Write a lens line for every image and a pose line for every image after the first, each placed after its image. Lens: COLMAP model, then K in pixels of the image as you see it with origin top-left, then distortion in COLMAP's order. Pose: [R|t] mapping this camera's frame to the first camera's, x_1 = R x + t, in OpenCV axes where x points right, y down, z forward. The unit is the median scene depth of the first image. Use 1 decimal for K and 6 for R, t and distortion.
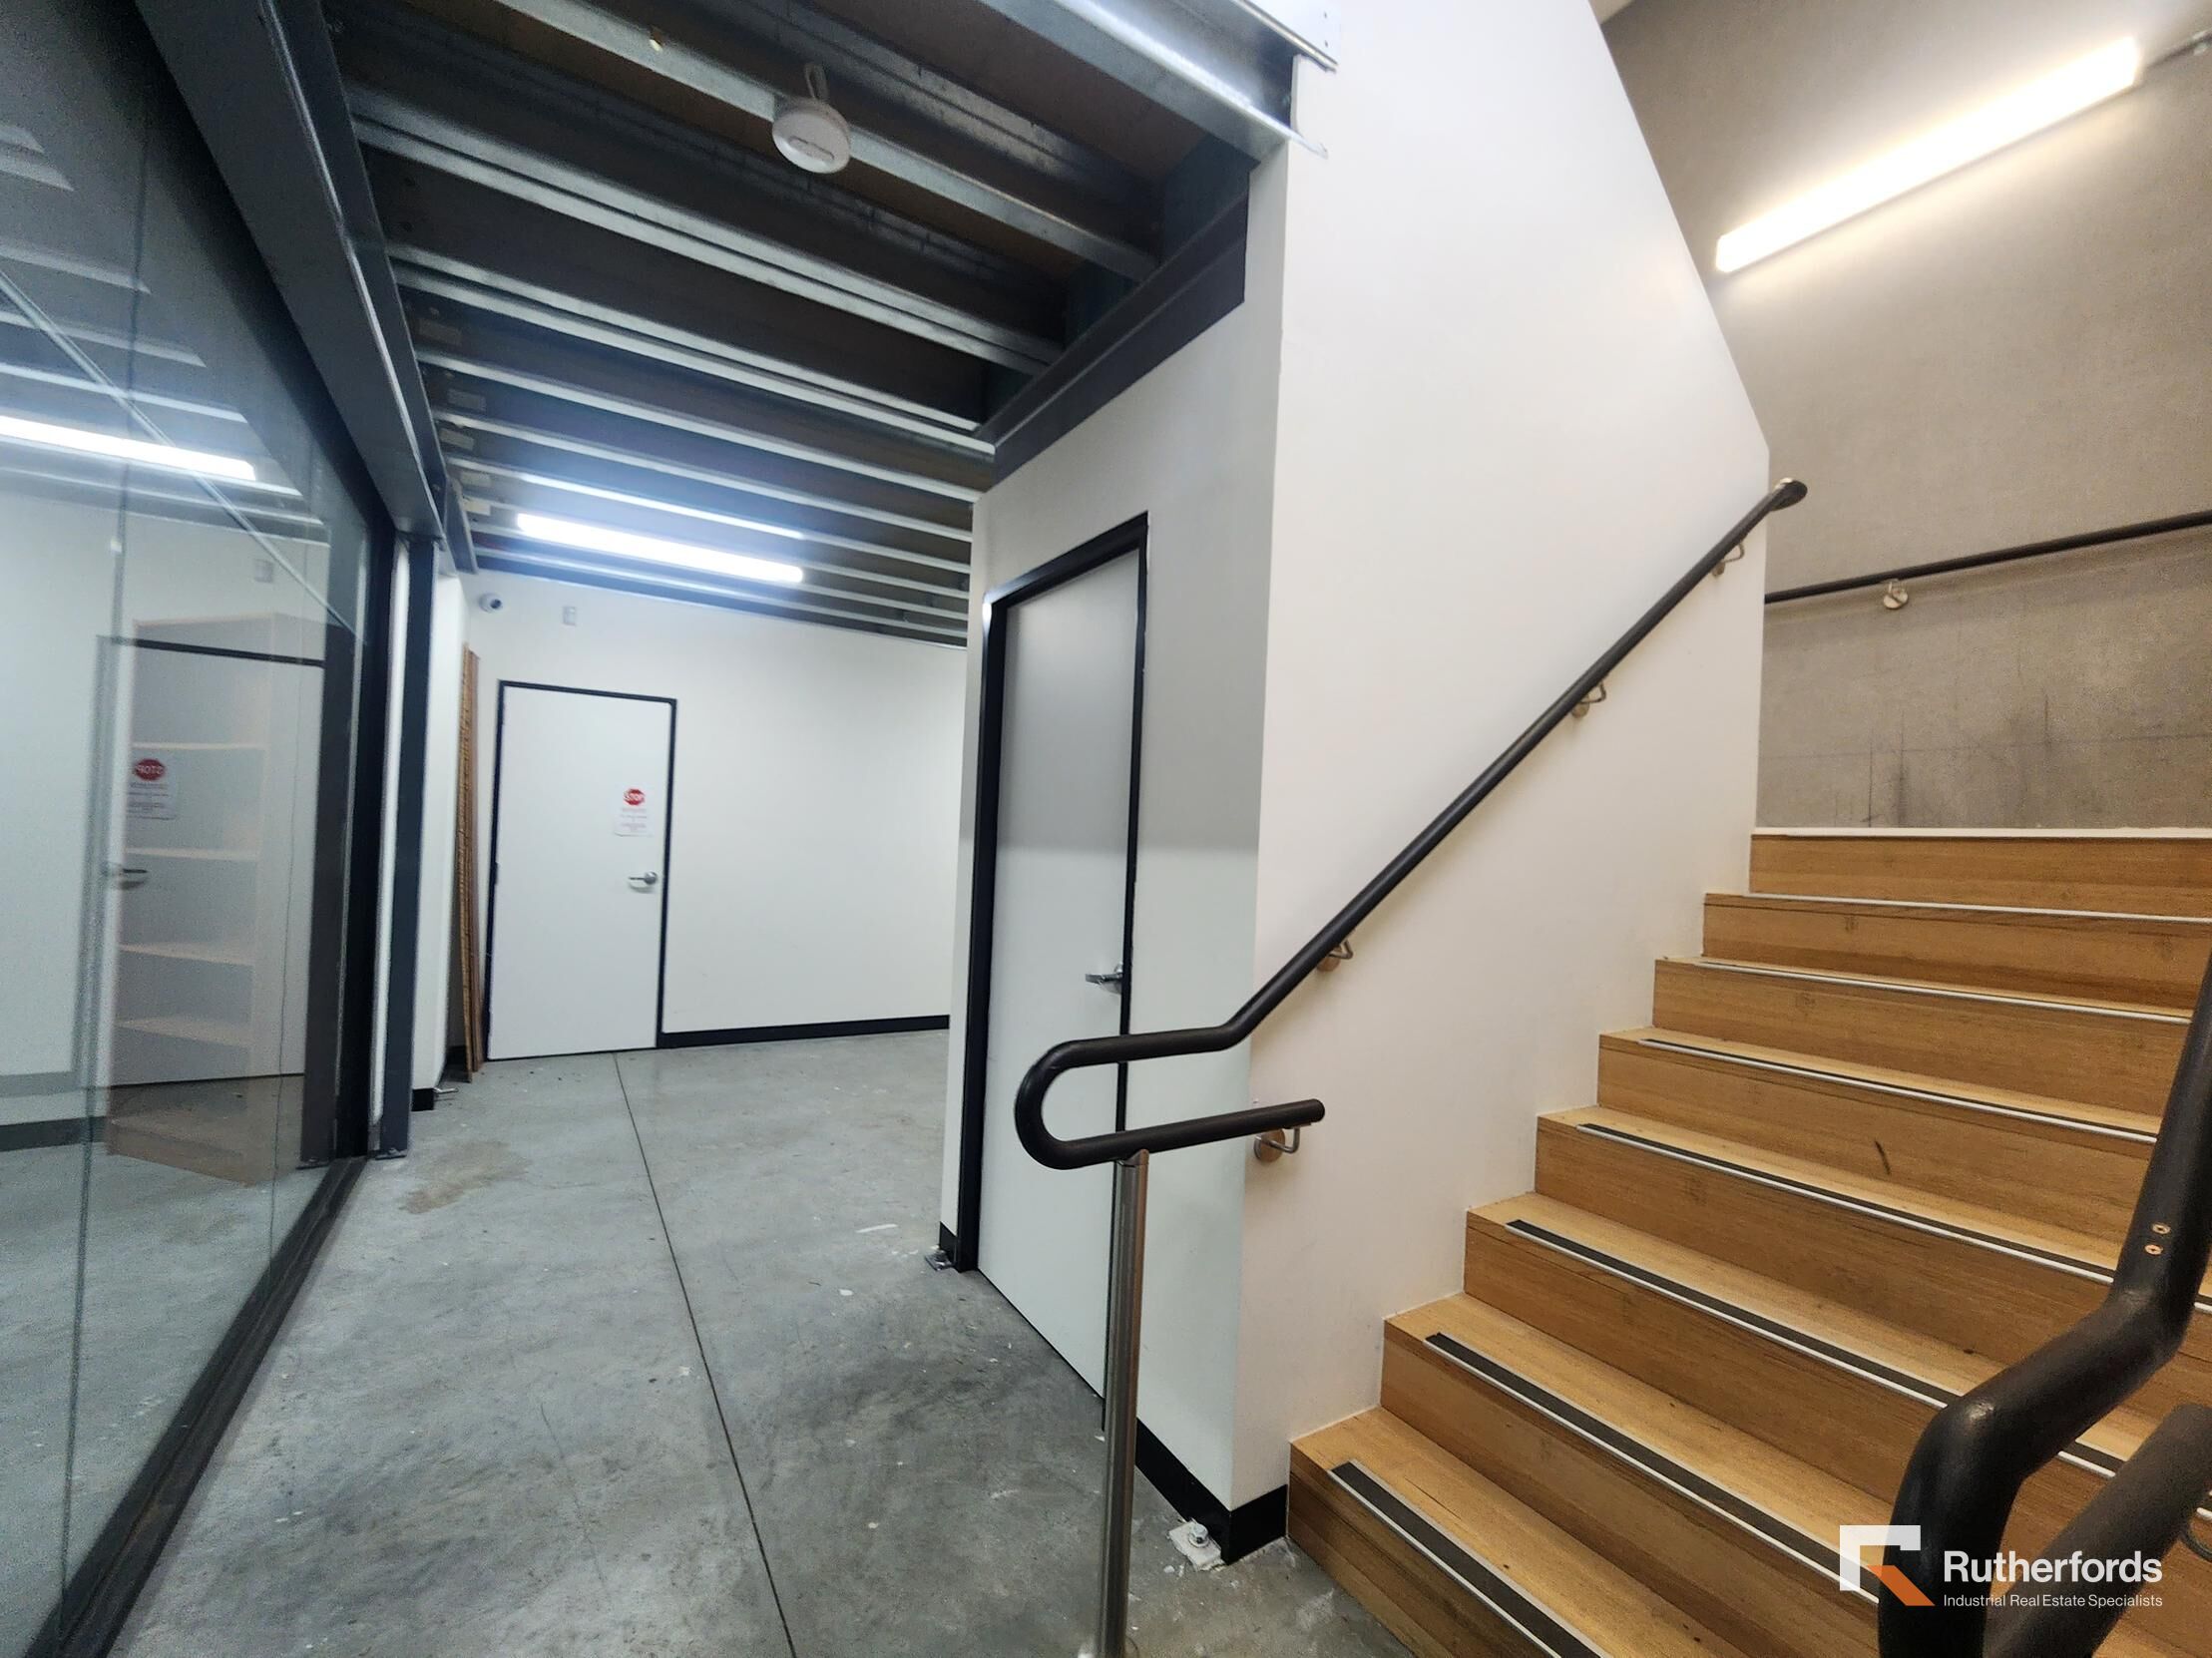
lens RADIAL K [[897.1, 0, 1098.1], [0, 897.1, 836.2], [0, 0, 1]] dist [-0.005006, -0.000138]
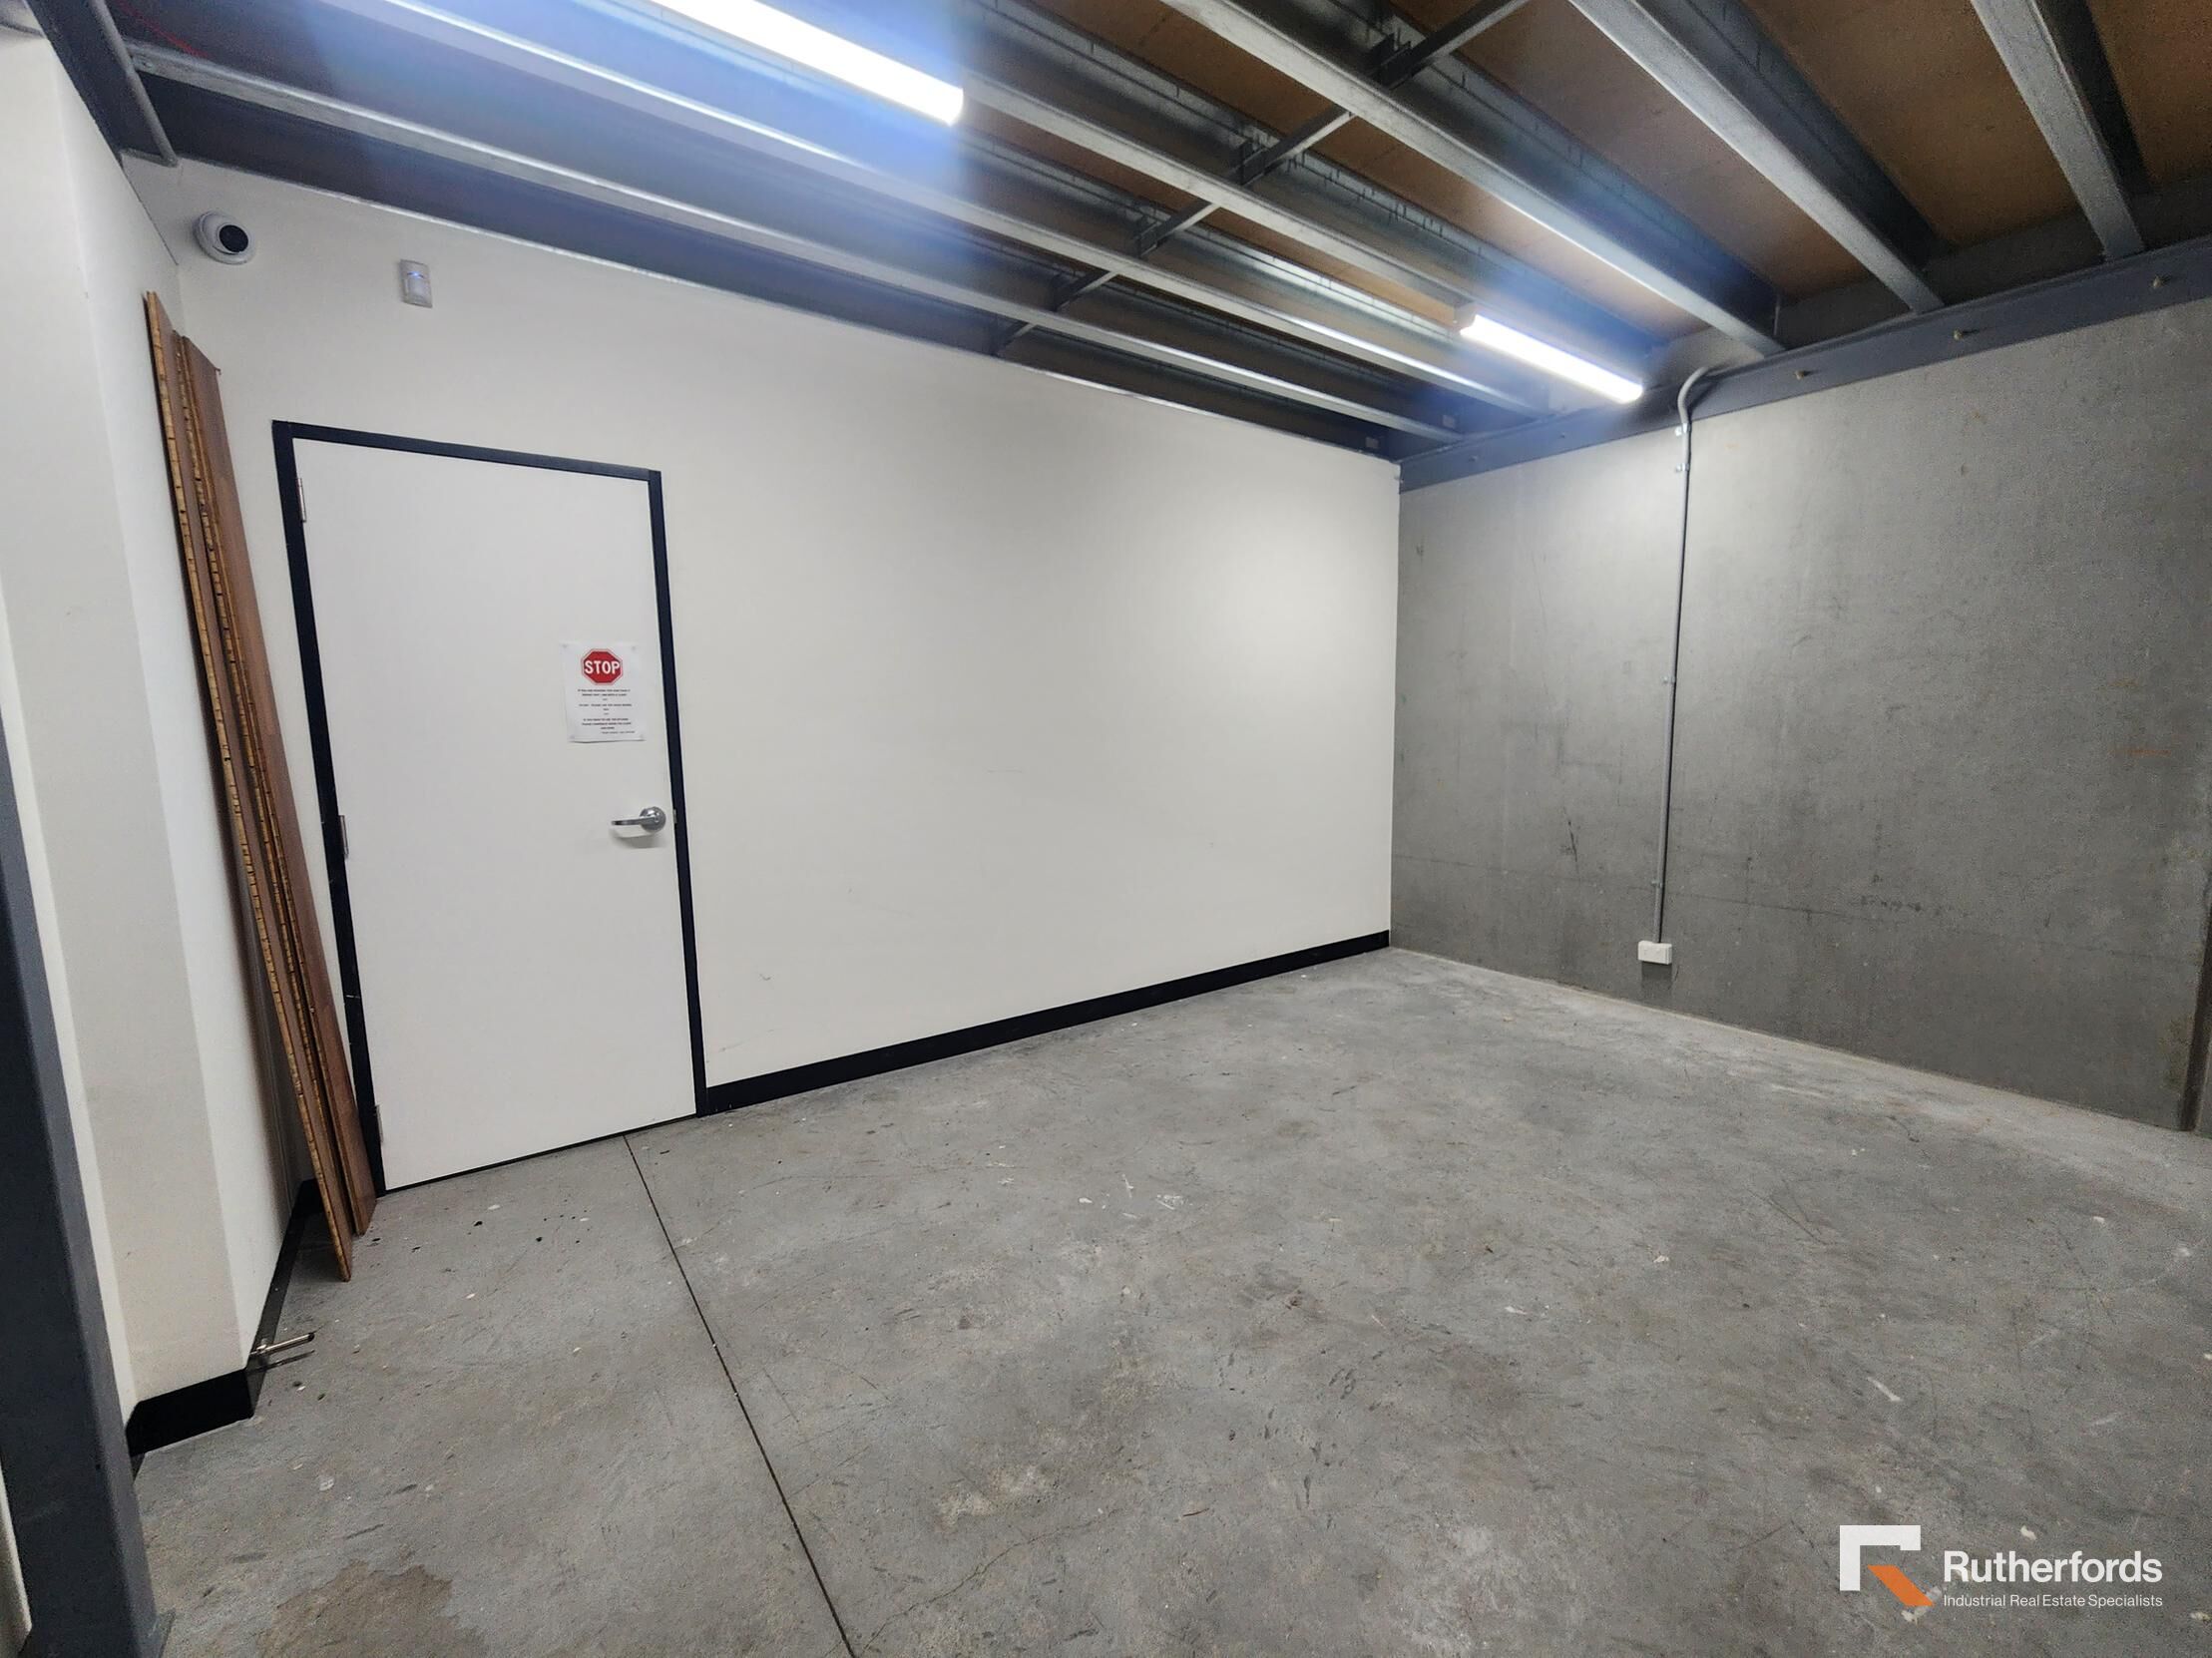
lens RADIAL K [[897.1, 0, 1108.3], [0, 897.1, 827.5], [0, 0, 1]] dist [-0.005006, -0.000138]
pose [[0.995079, -0.063869, 0.075746, -0.272217], [0.052679, 0.988537, 0.141488, -0.009800], [-0.083915, -0.136801, 0.987038, 0.452831]]
